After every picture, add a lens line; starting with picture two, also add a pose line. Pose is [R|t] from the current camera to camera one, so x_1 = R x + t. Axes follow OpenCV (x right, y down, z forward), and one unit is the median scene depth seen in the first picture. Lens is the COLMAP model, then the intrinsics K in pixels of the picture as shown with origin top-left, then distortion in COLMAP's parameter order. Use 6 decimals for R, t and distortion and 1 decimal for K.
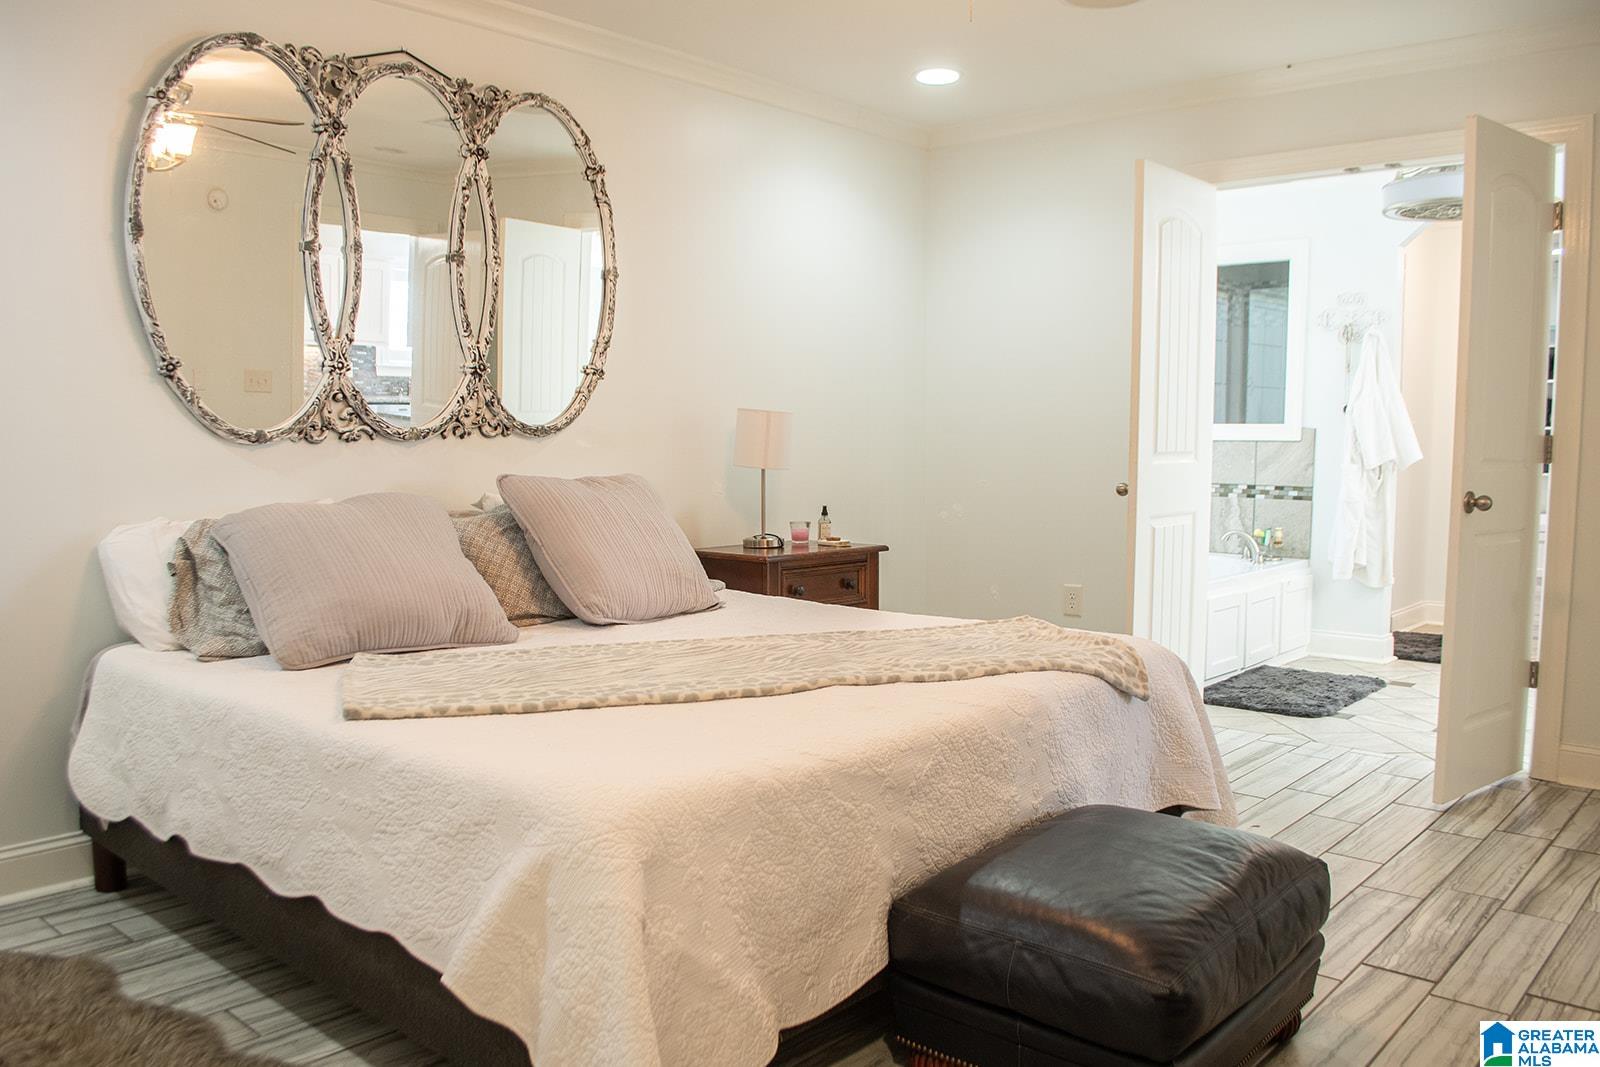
lens RADIAL K [[1254.6, 0, 799.2], [0, 1254.6, 529.9], [0, 0, 1]] dist [-0.070856, -0.006366]
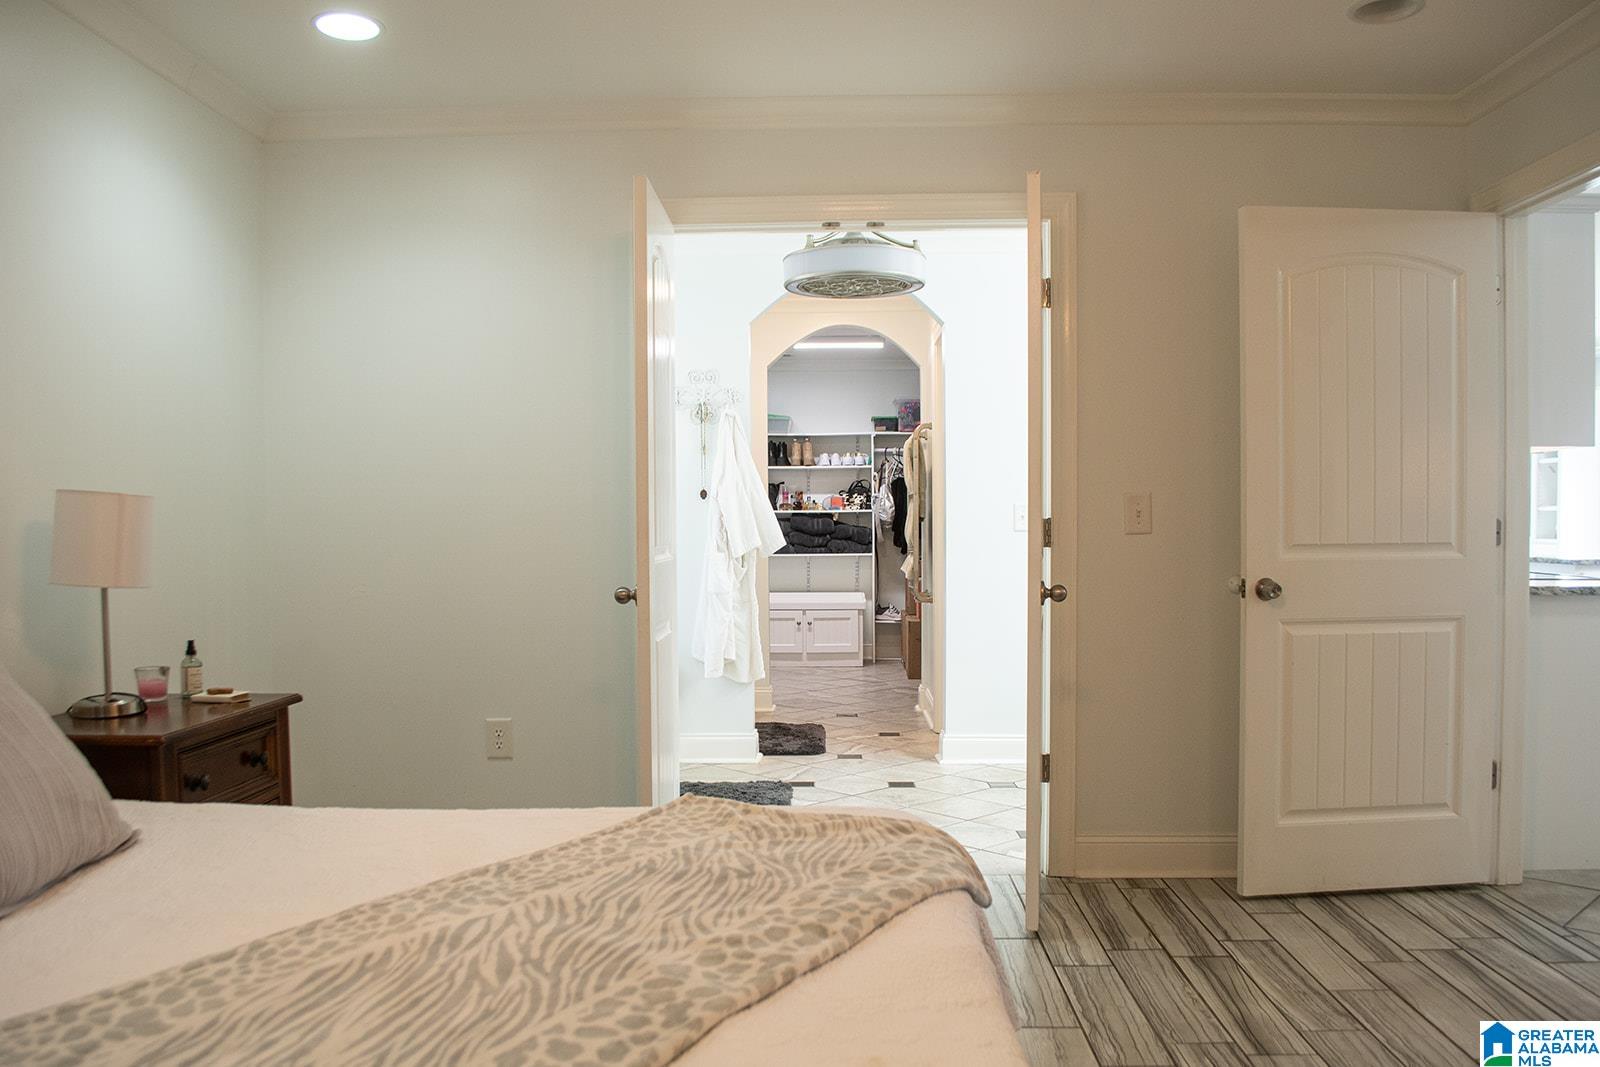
lens RADIAL K [[1254.6, 0, 805.1], [0, 1254.6, 547.0], [0, 0, 1]] dist [-0.070856, -0.006366]
pose [[0.768273, -0.022272, 0.639735, -0.106877], [0.058854, 0.997619, -0.035949, -0.019551], [-0.637411, 0.065269, 0.767754, 0.232862]]
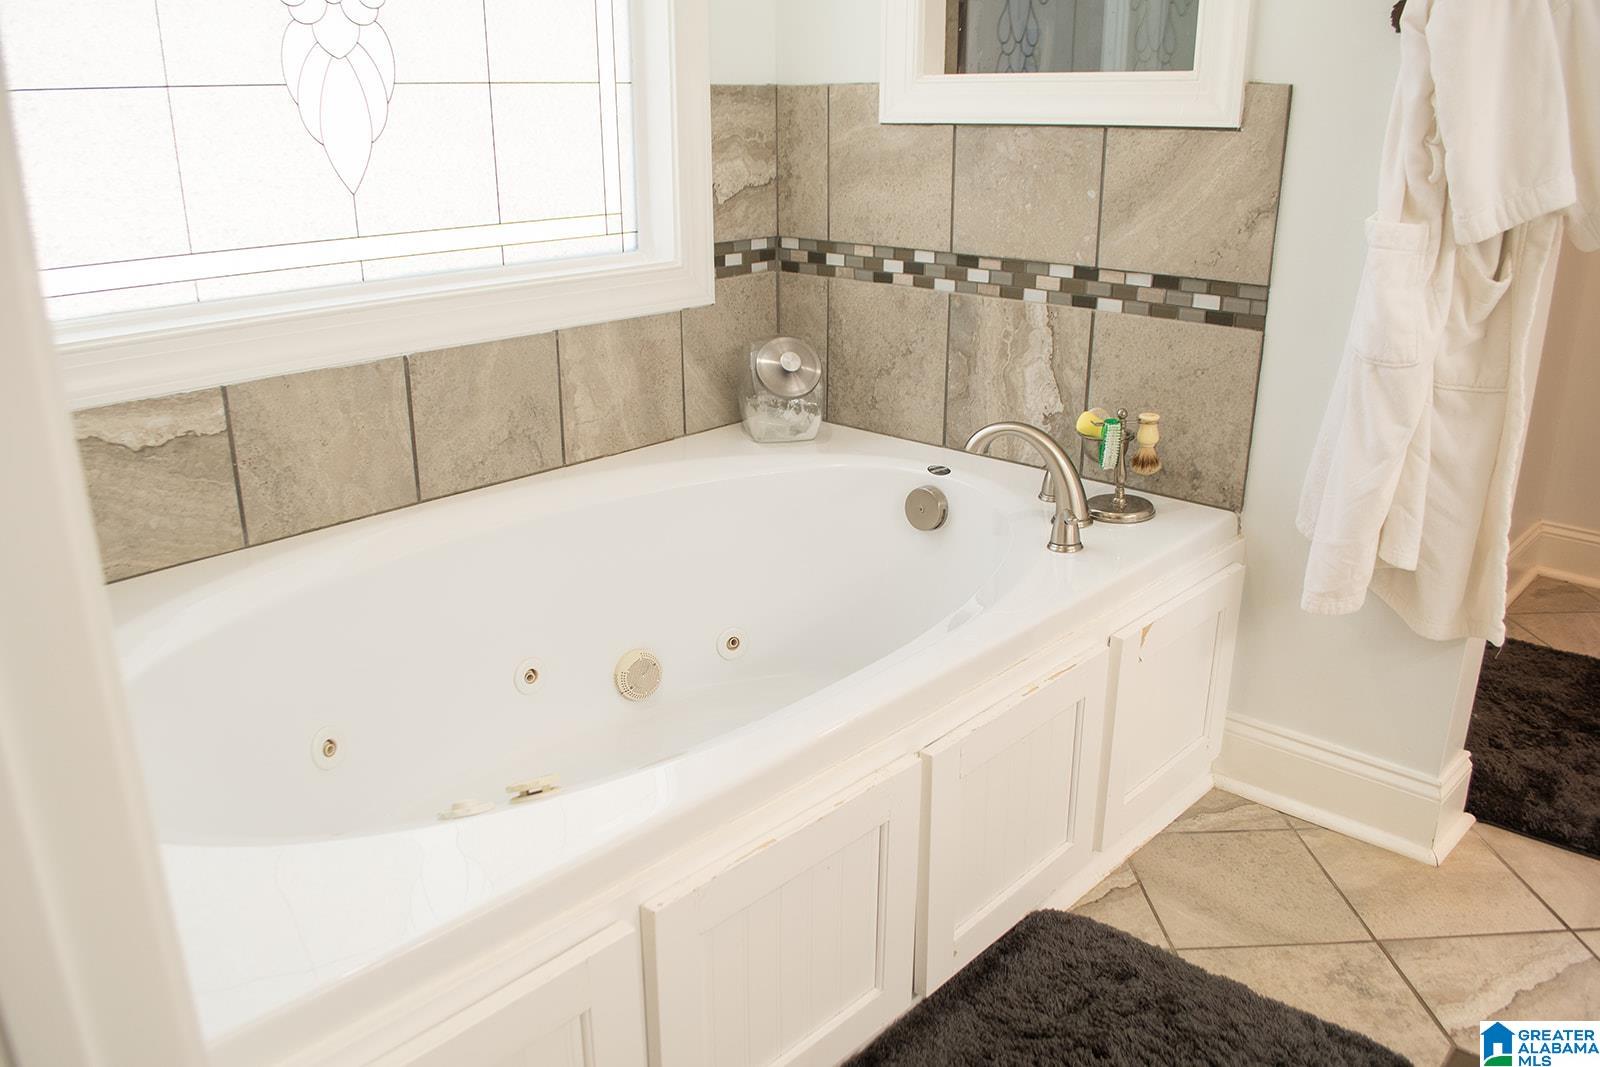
lens RADIAL K [[1254.6, 0, 797.8], [0, 1254.6, 532.3], [0, 0, 1]] dist [-0.070856, -0.006366]
pose [[0.999601, -0.001319, -0.028198, 0.320122], [0.008504, 0.966572, 0.256253, -0.057324], [0.026917, -0.256391, 0.966198, 0.715839]]
